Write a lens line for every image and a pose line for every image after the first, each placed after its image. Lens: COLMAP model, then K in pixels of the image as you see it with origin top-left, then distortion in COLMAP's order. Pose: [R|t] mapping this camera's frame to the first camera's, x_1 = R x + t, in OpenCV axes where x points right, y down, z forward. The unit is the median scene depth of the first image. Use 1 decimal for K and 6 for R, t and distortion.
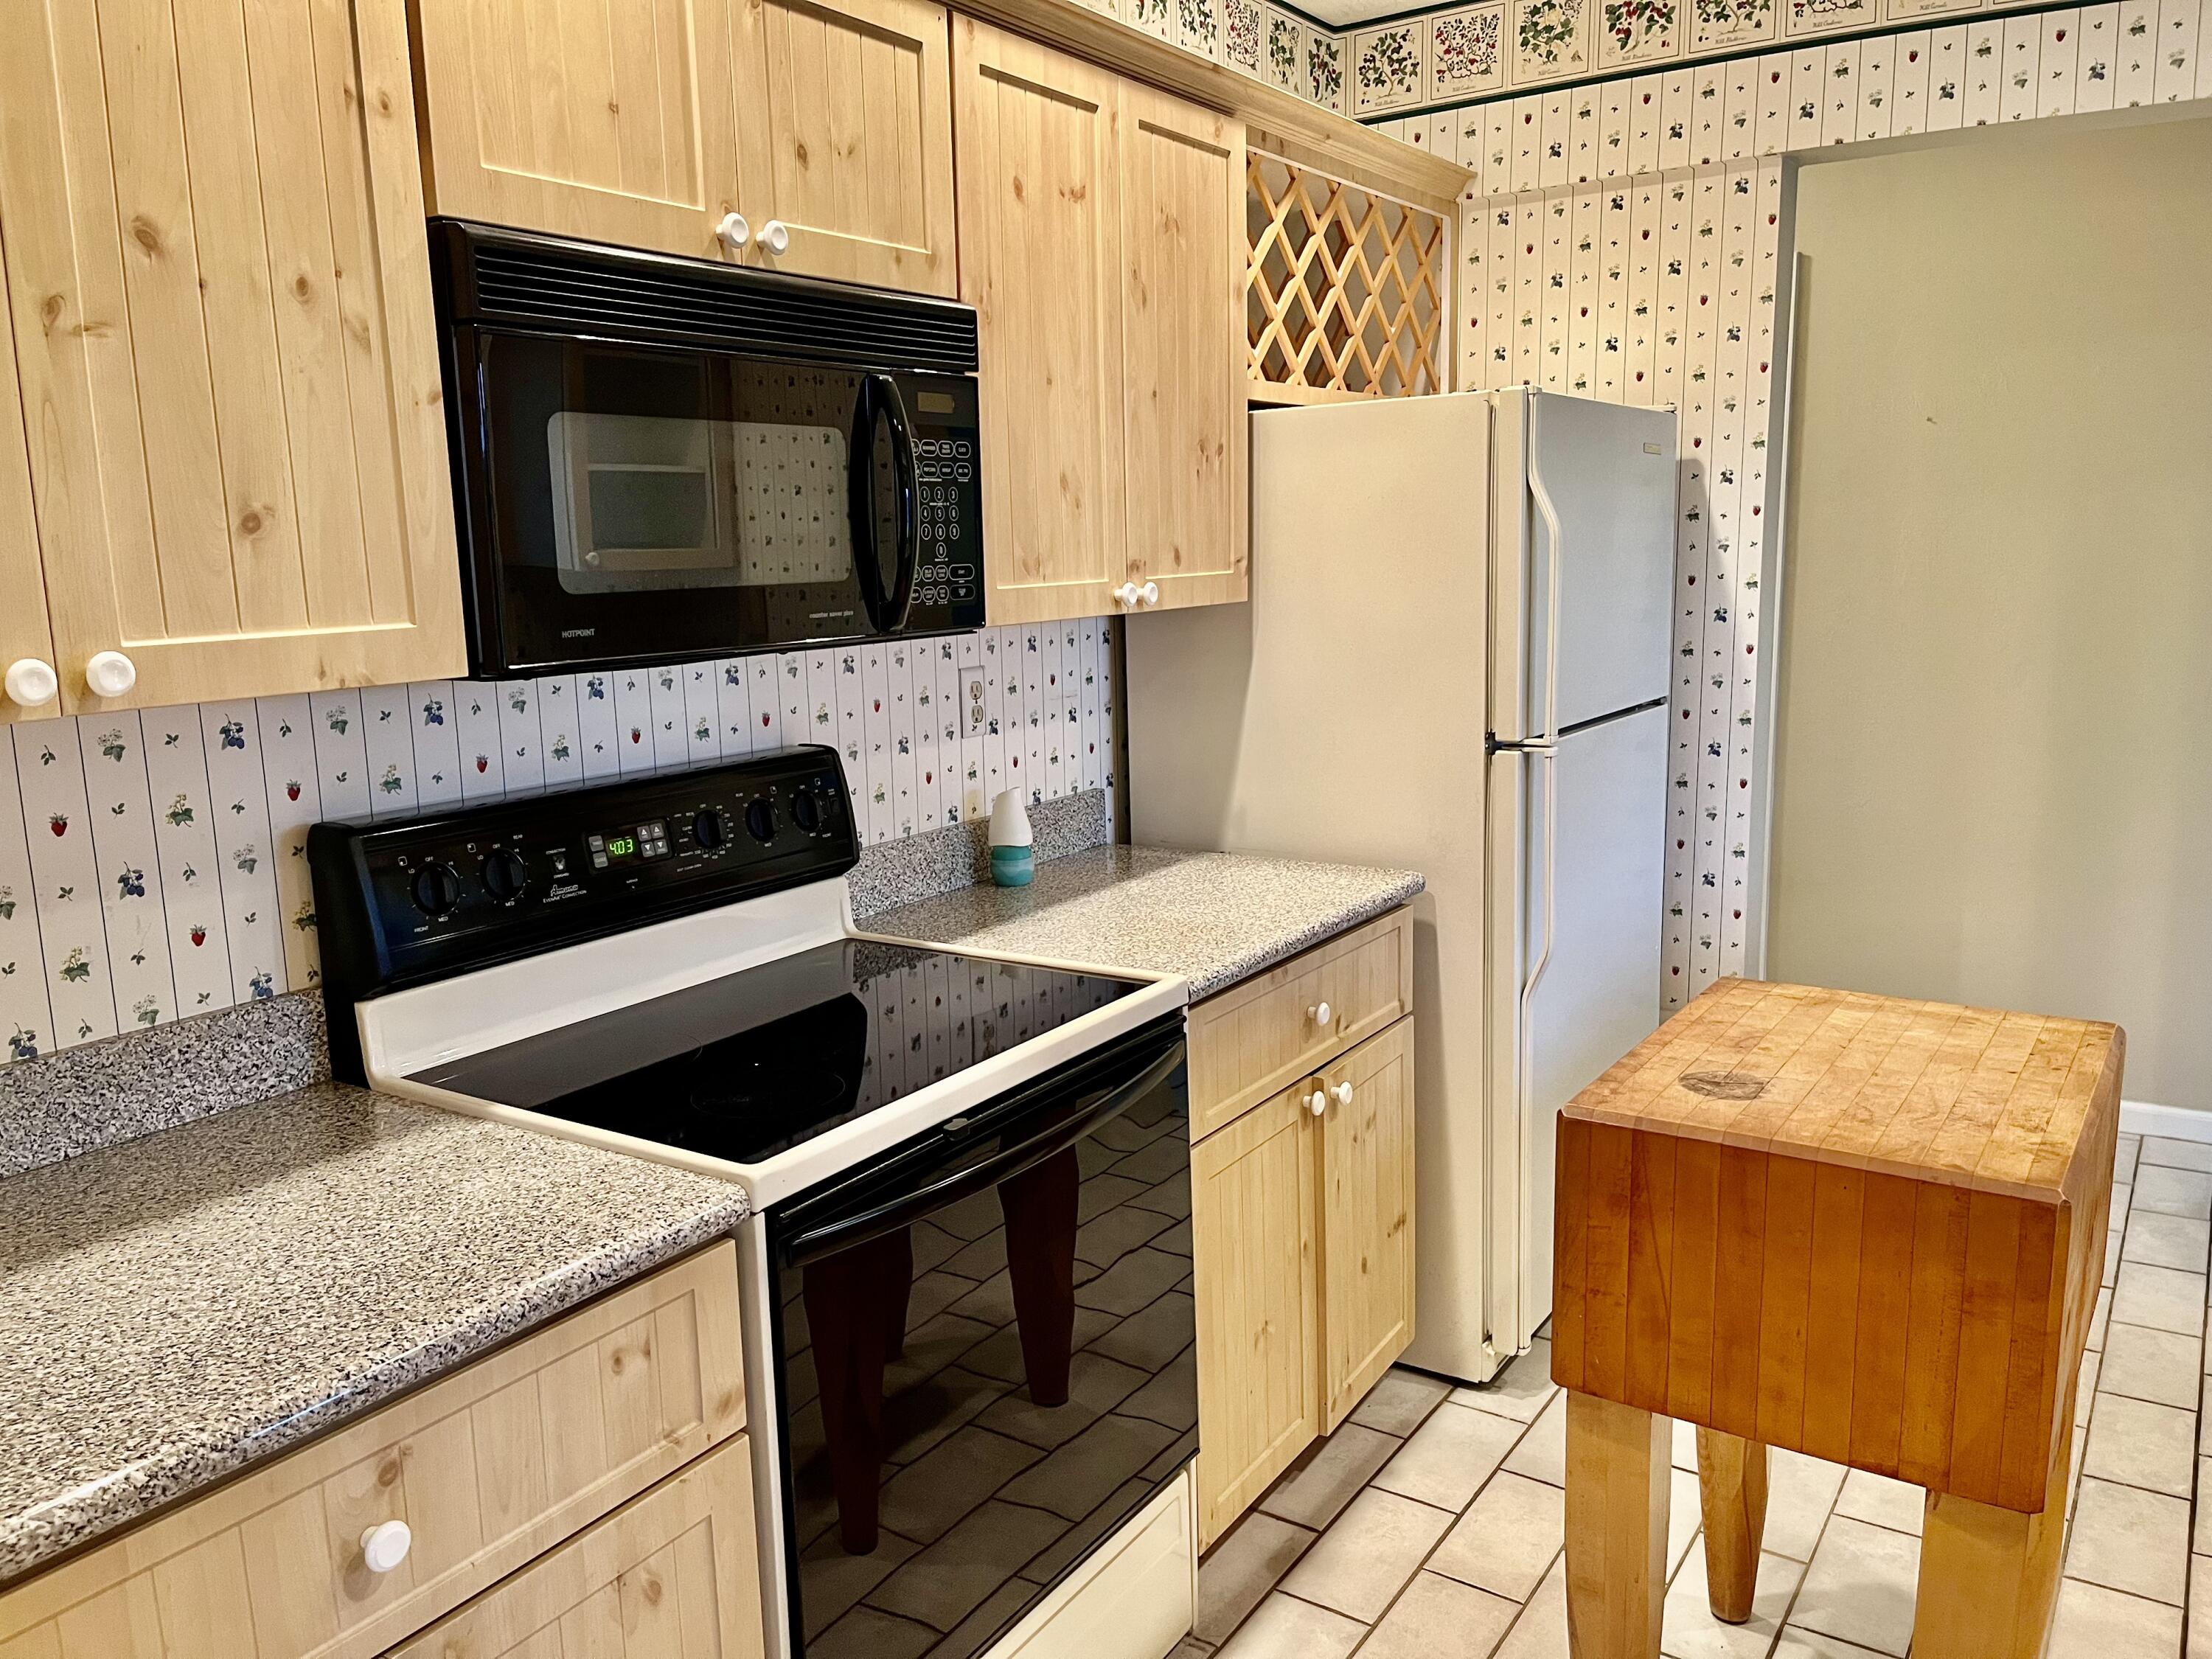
lens RADIAL K [[1659.1, 0, 1110.9], [0, 1659.1, 841.5], [0, 0, 1]] dist [0.003390, -0.020952]
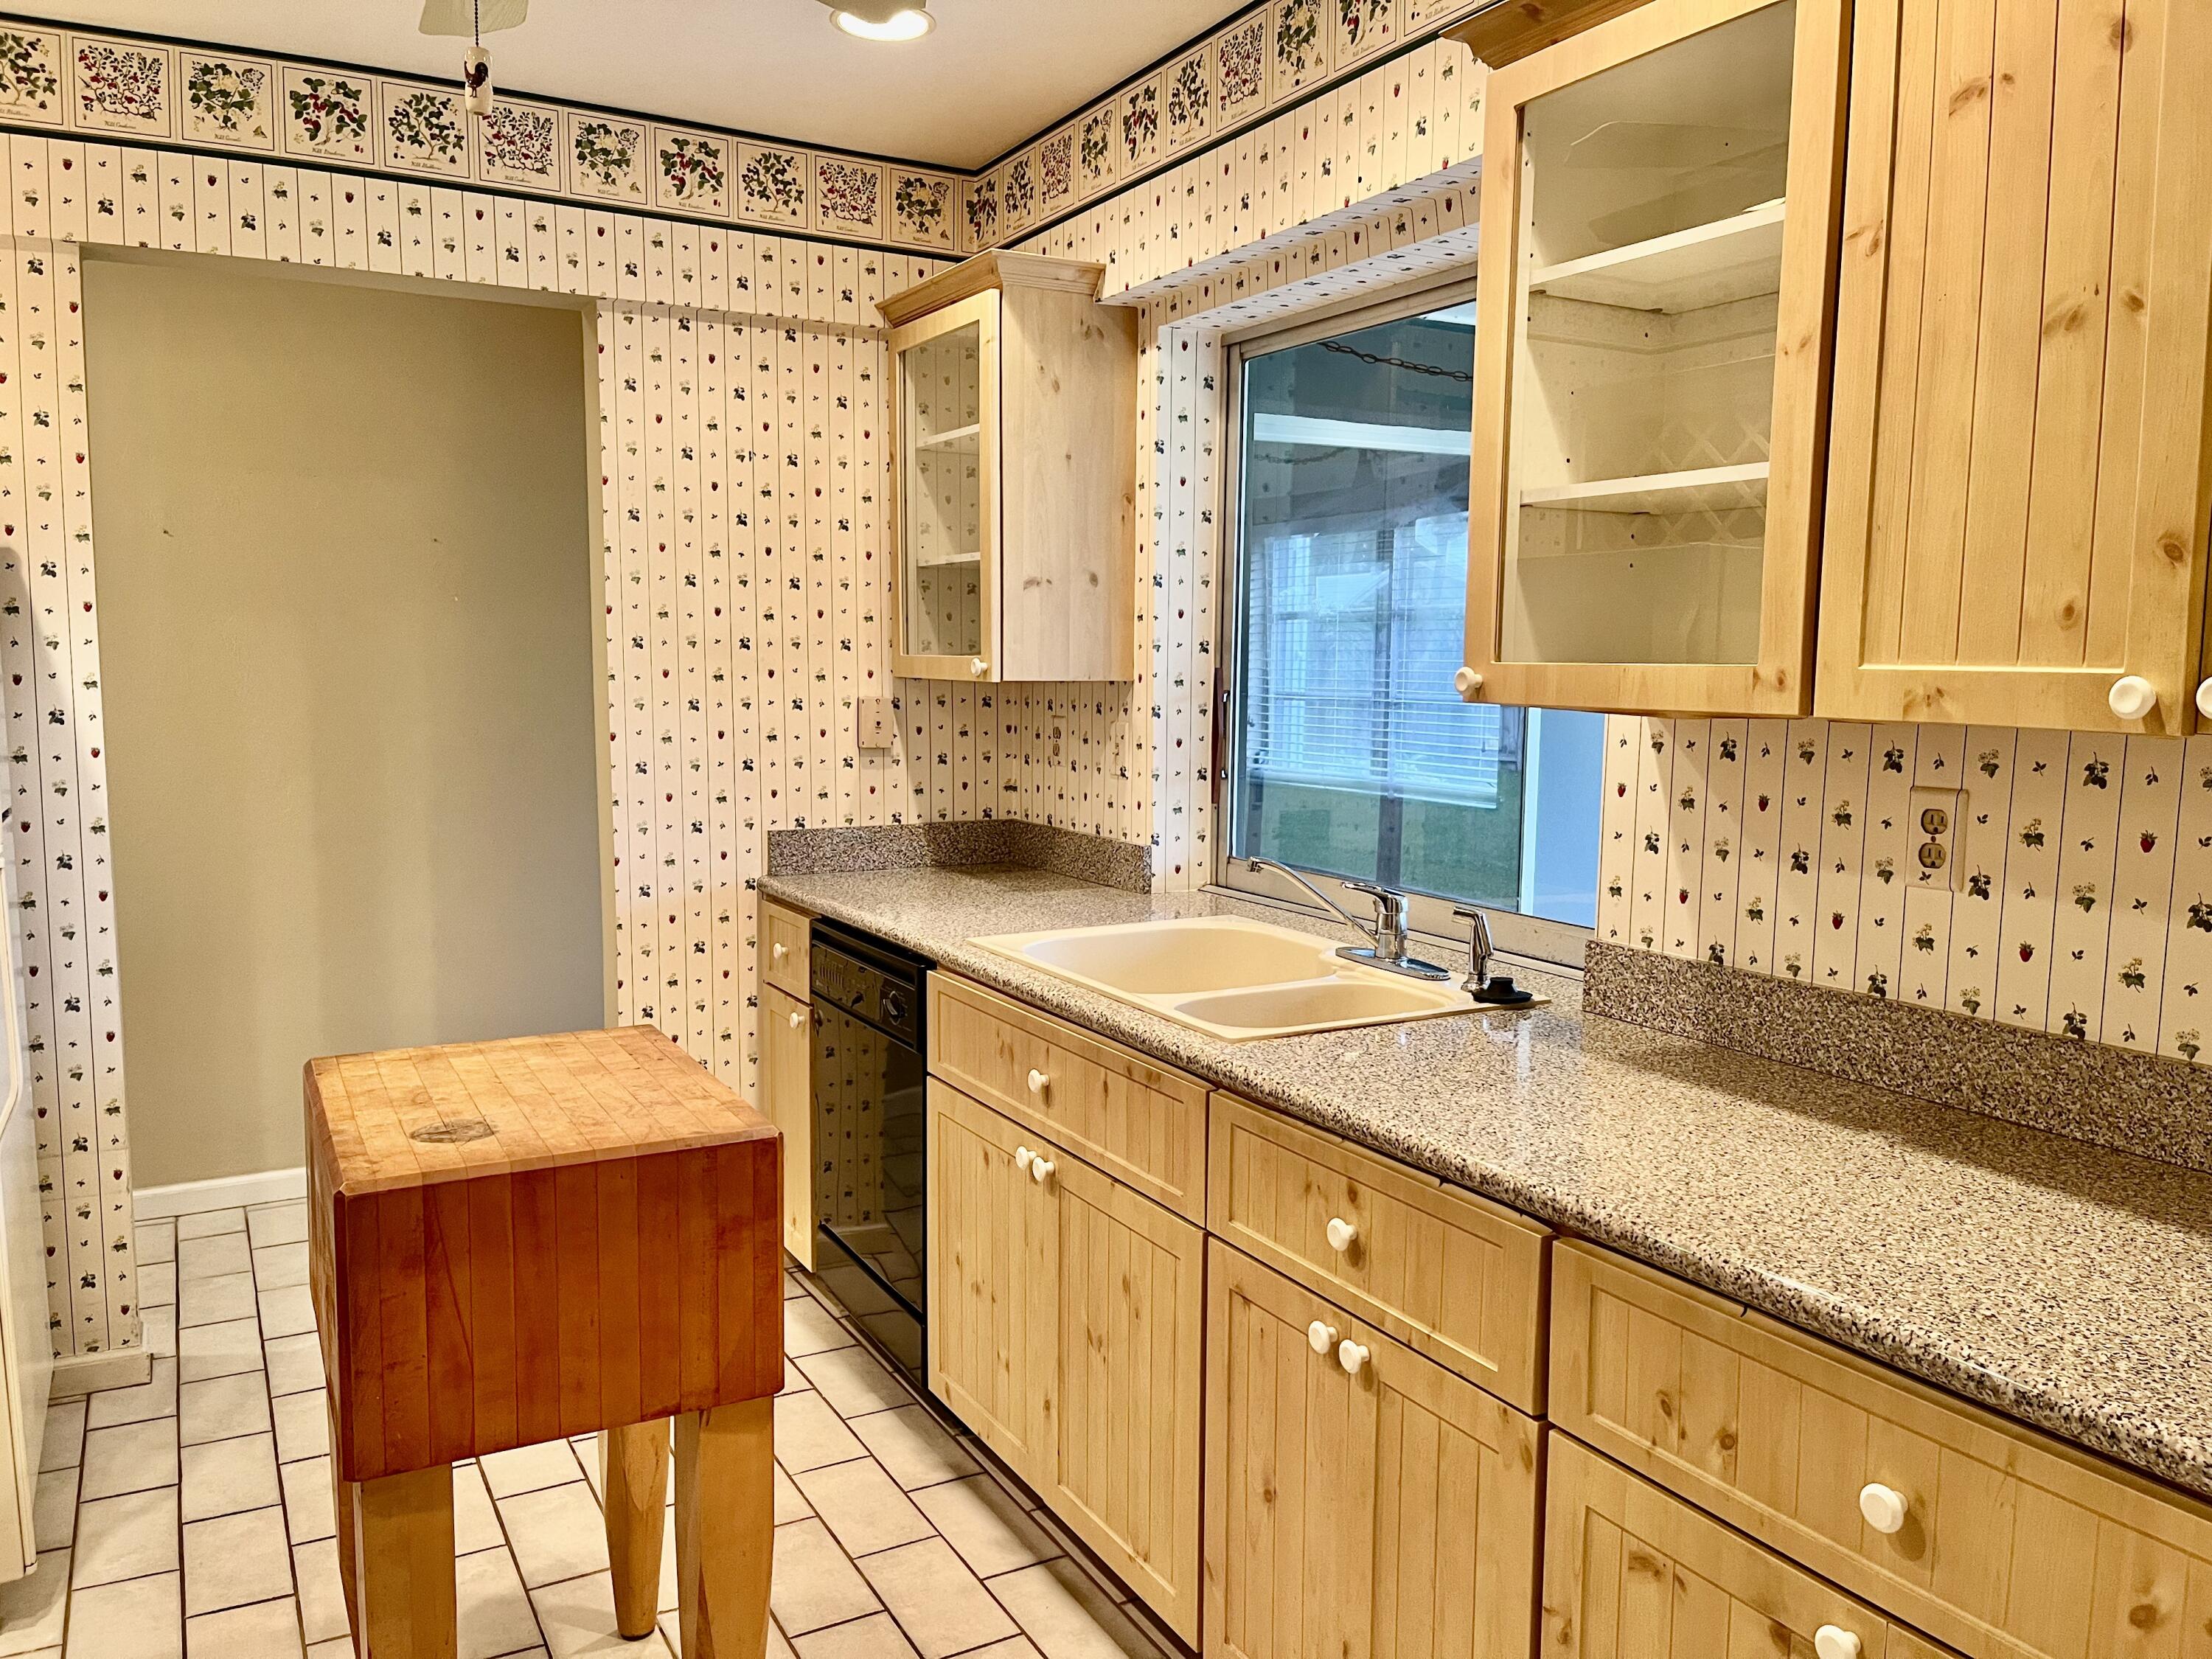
lens RADIAL K [[1659.1, 0, 1114.0], [0, 1659.1, 827.6], [0, 0, 1]] dist [0.003390, -0.020952]
pose [[0.446985, -0.067492, 0.891992, -0.370495], [0.144615, 0.989485, 0.002401, 0.014048], [-0.882775, 0.127923, 0.452045, 0.131527]]
